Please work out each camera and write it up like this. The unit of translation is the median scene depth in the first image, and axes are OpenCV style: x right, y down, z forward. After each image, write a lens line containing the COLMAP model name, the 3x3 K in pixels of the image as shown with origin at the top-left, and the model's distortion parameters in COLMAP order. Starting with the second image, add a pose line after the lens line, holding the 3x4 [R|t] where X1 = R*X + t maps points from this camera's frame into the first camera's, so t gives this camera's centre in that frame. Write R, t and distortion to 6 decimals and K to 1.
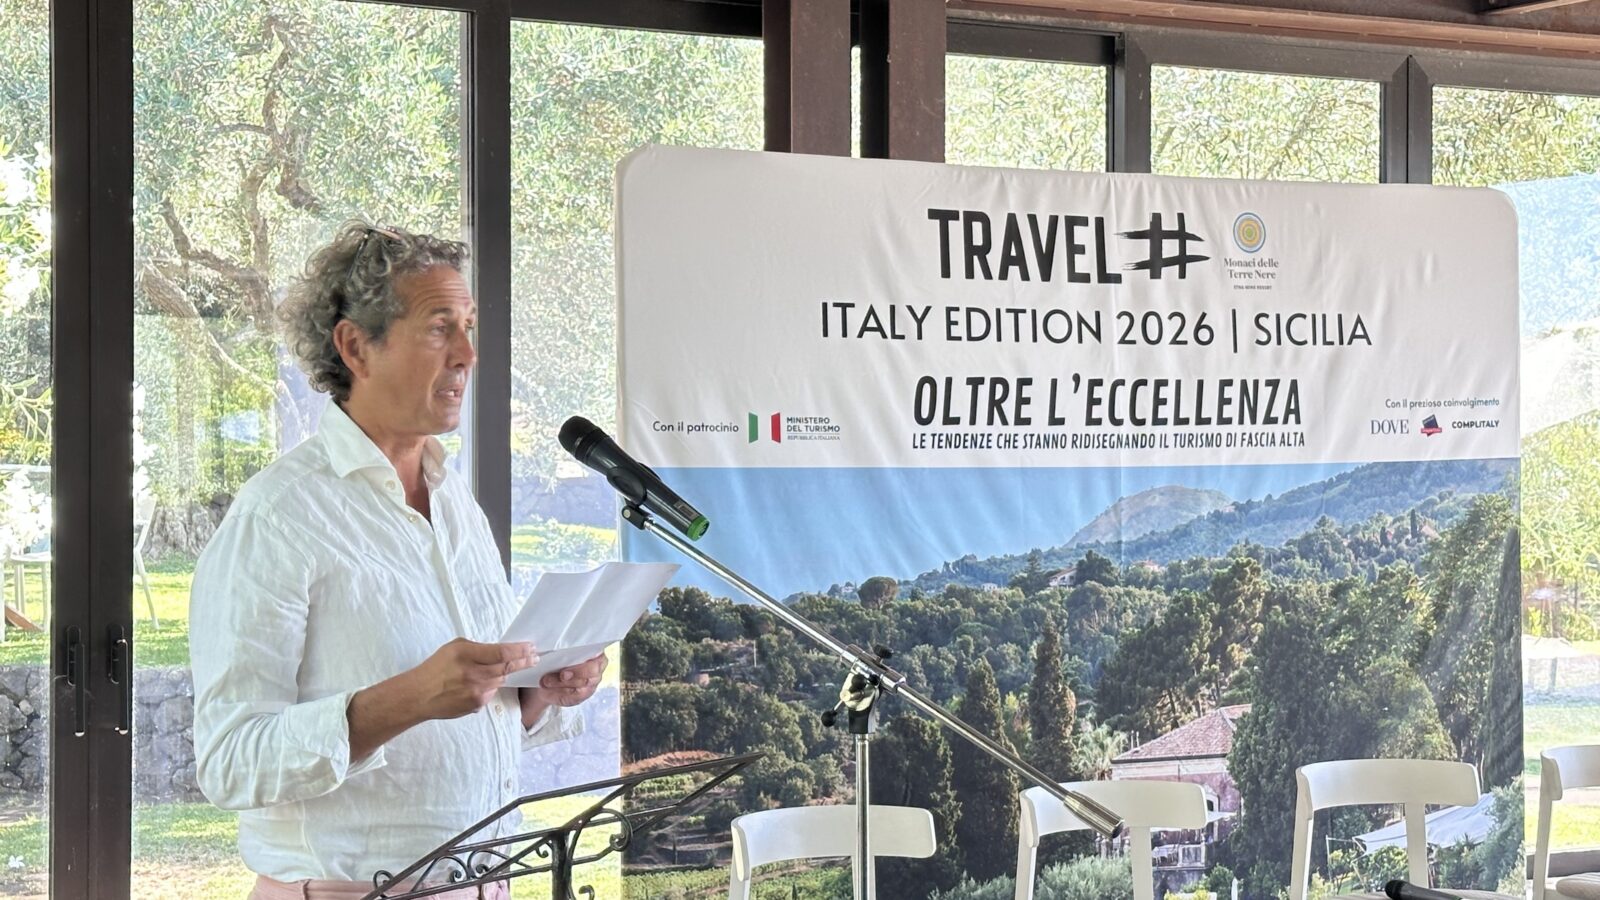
lens RADIAL K [[3079.5, 0, 766.2], [0, 3079.5, 393.1], [0, 0, 1]] dist [-0.089424, 0.000000]
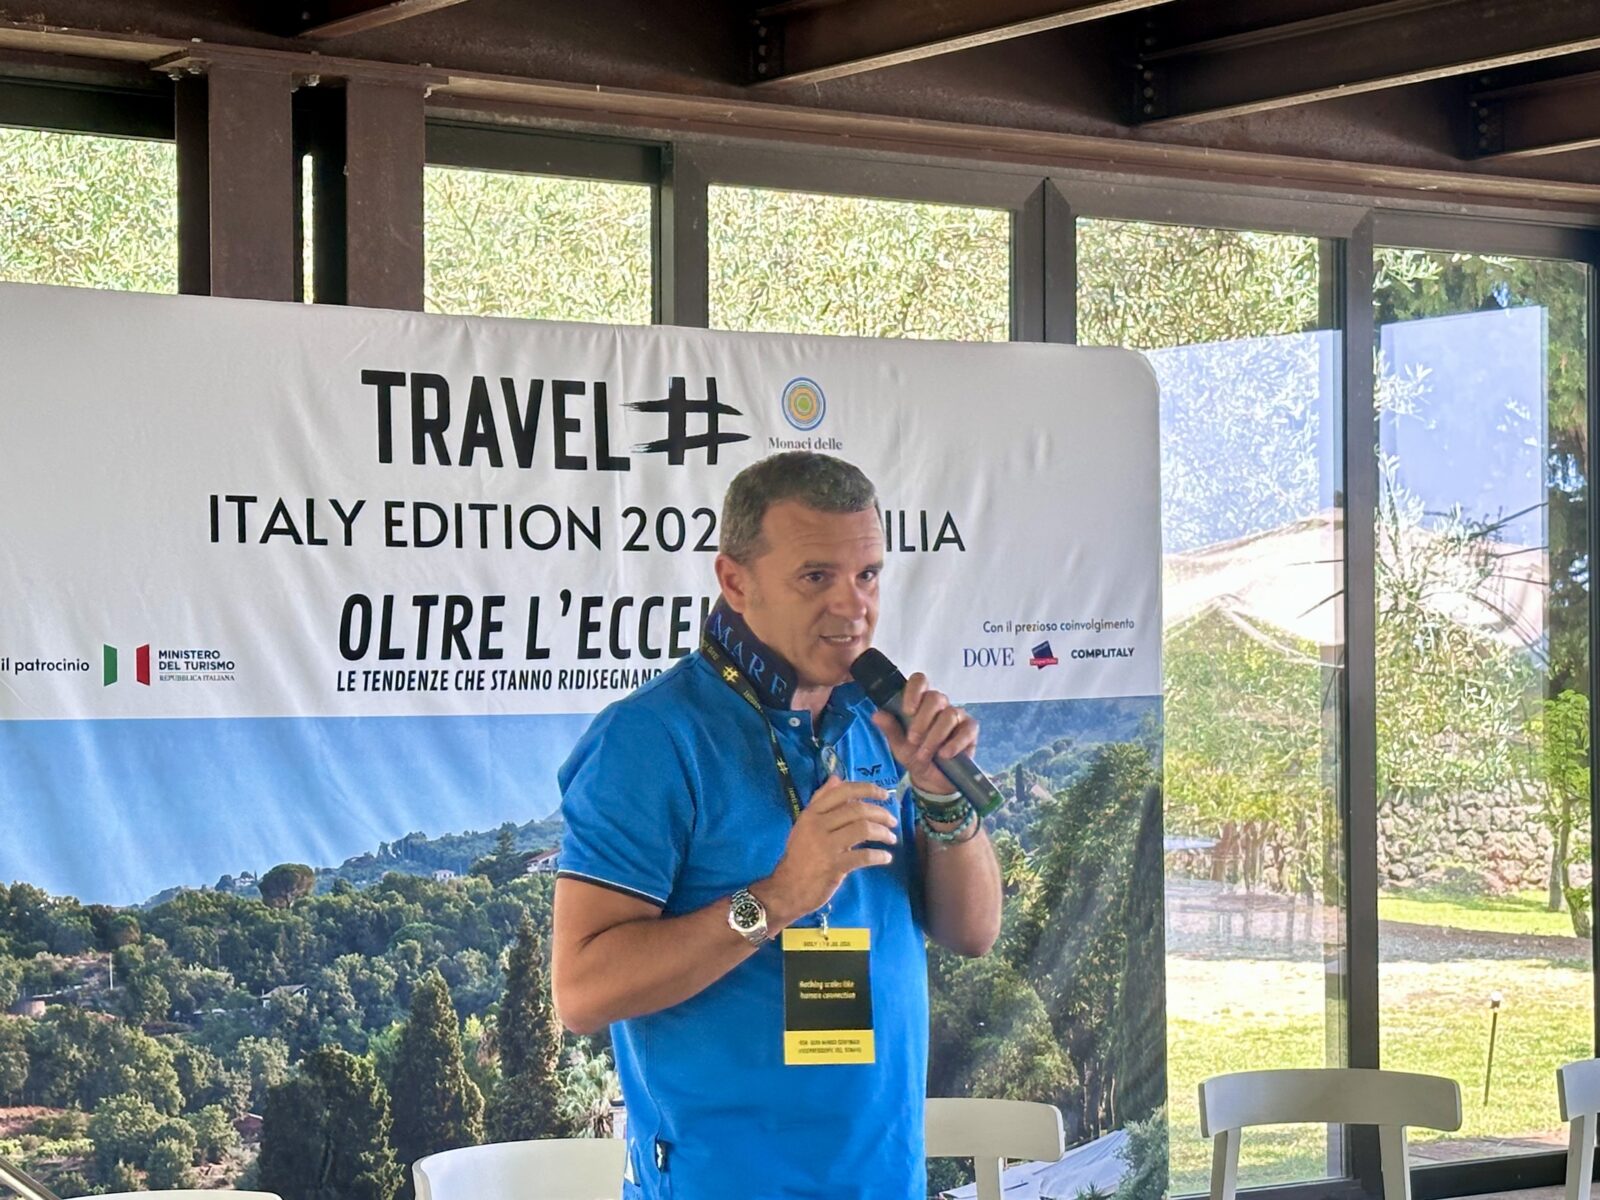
lens RADIAL K [[3520.7, 0, 800.6], [0, 3520.7, 596.2], [0, 0, 1]] dist [0.047551, 0.000000]
pose [[0.994496, 0.002173, 0.104748, 0.066070], [-0.002904, 0.999972, 0.006830, -0.010645], [-0.104730, -0.007096, 0.994475, 0.131139]]
